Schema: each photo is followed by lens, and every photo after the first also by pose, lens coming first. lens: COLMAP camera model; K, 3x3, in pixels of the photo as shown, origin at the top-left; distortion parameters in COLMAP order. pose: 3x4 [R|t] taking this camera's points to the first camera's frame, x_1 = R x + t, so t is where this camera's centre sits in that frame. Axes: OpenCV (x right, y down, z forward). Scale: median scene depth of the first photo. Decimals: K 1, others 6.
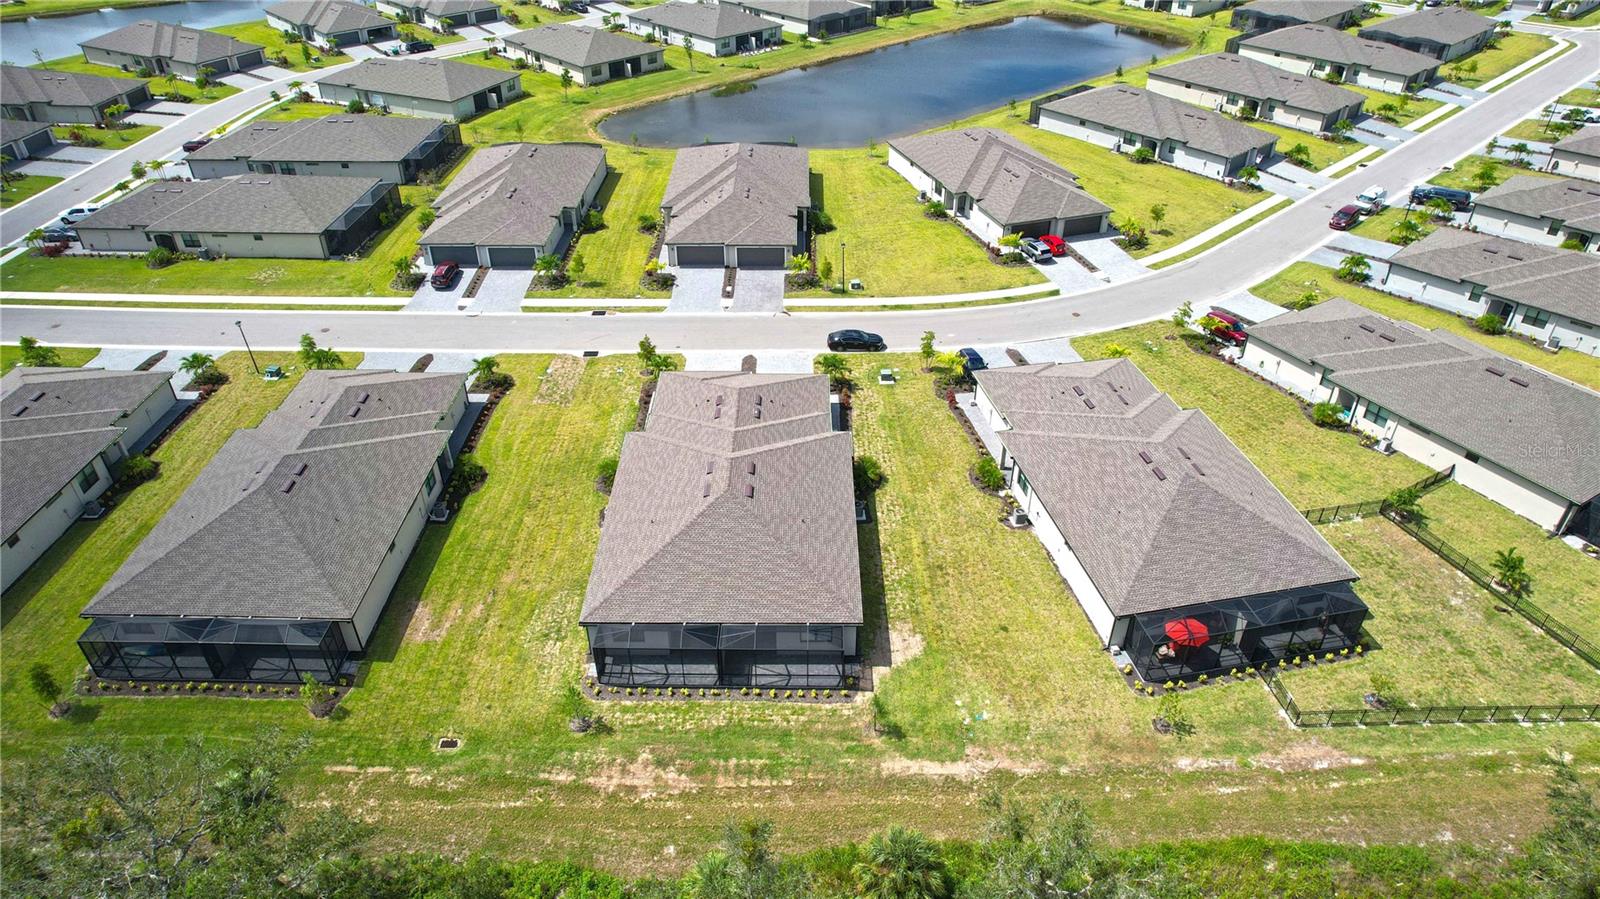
lens RADIAL K [[1029.5, 0, 806.5], [0, 1029.5, 443.1], [0, 0, 1]] dist [-0.078109, 0.072377]
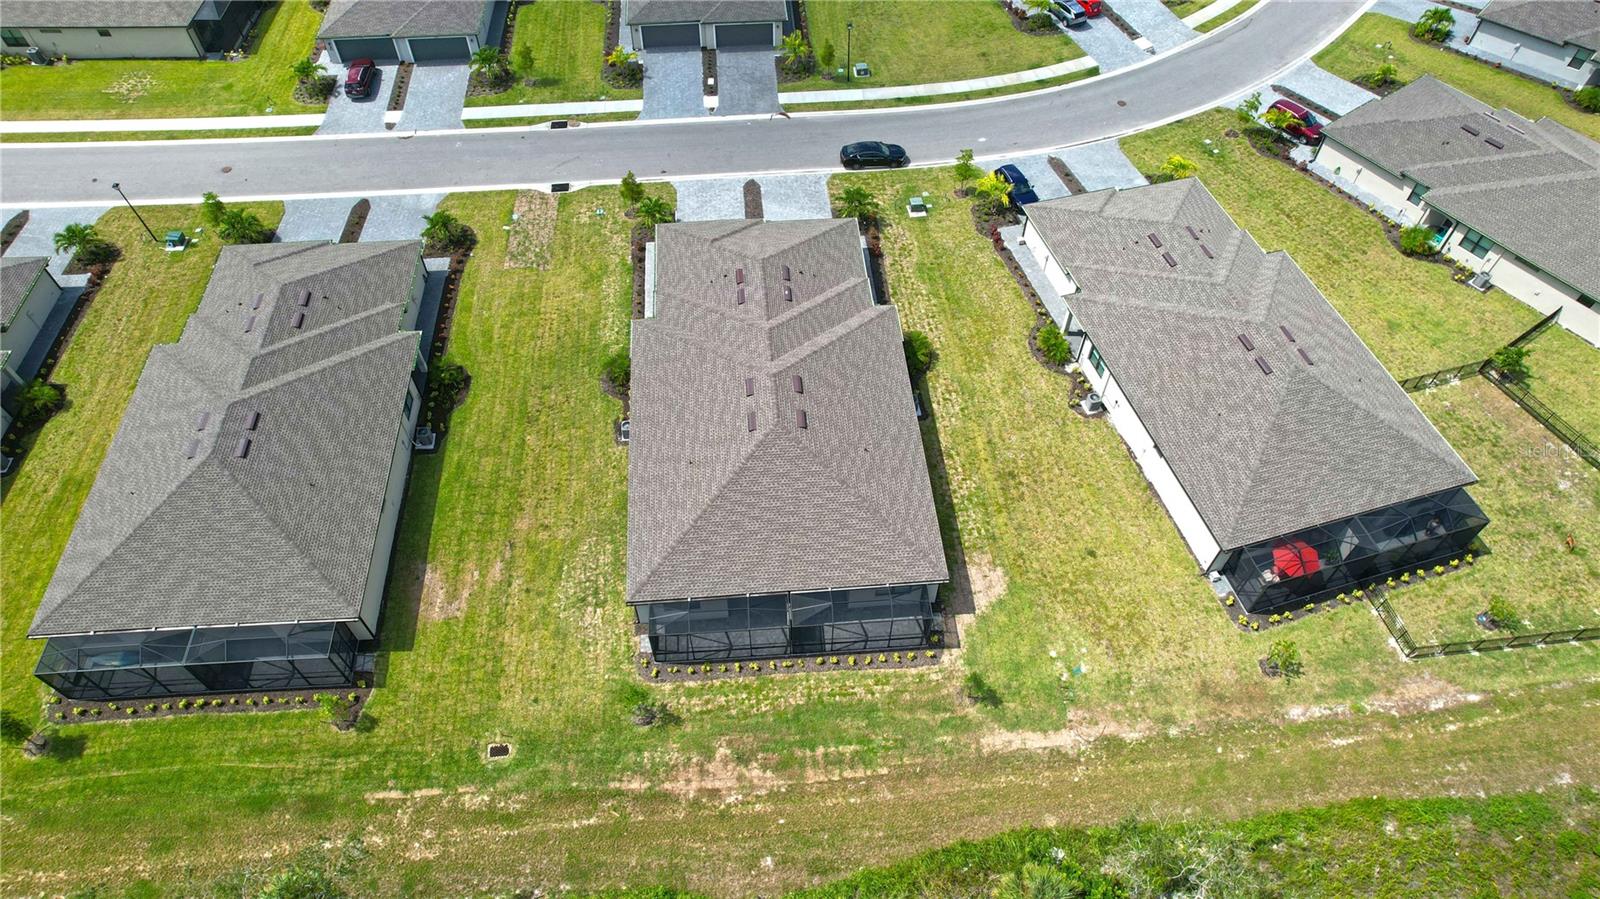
lens RADIAL K [[1029.5, 0, 807.8], [0, 1029.5, 448.2], [0, 0, 1]] dist [-0.078109, 0.072377]
pose [[0.996366, -0.063147, 0.057154, -0.087723], [0.042225, 0.949010, 0.312406, -0.171074], [-0.073967, -0.308858, 0.948228, 0.161611]]
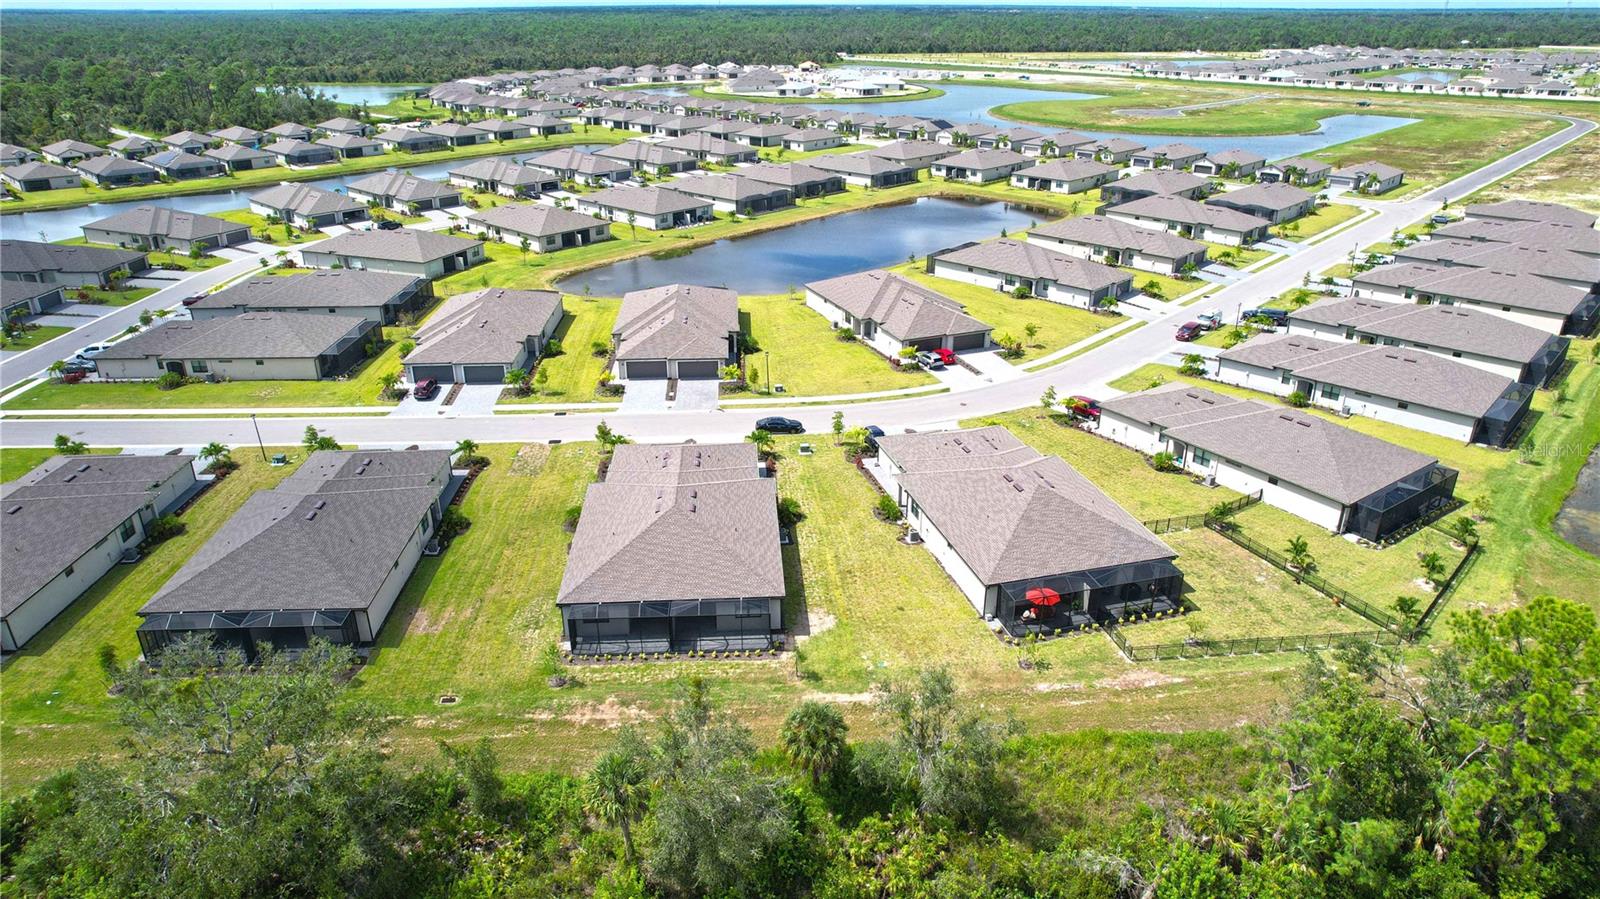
lens RADIAL K [[1029.5, 0, 807.8], [0, 1029.5, 439.2], [0, 0, 1]] dist [-0.078109, 0.072377]
pose [[0.997674, -0.027164, 0.062518, 0.007520], [0.038603, 0.981072, -0.189754, 0.180154], [-0.056181, 0.191726, 0.979839, -0.211646]]
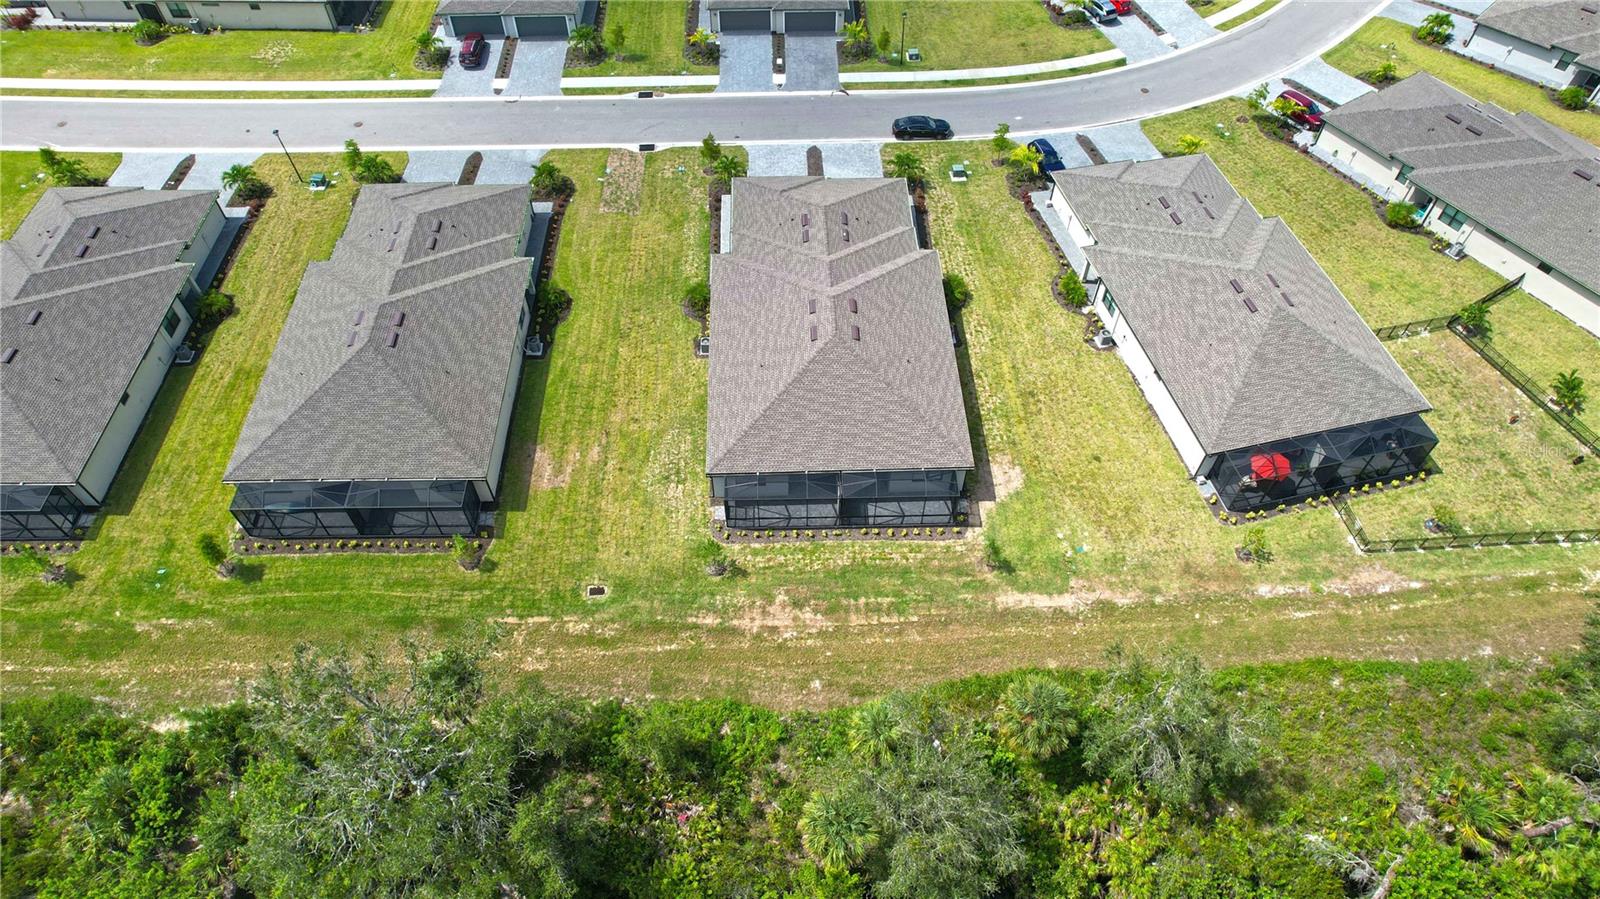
lens RADIAL K [[1029.5, 0, 808.2], [0, 1029.5, 450.2], [0, 0, 1]] dist [-0.078109, 0.072377]
pose [[0.999319, -0.025667, 0.026497, -0.115285], [0.016299, 0.951550, 0.307062, -0.135779], [-0.033095, -0.306421, 0.951320, -0.000571]]
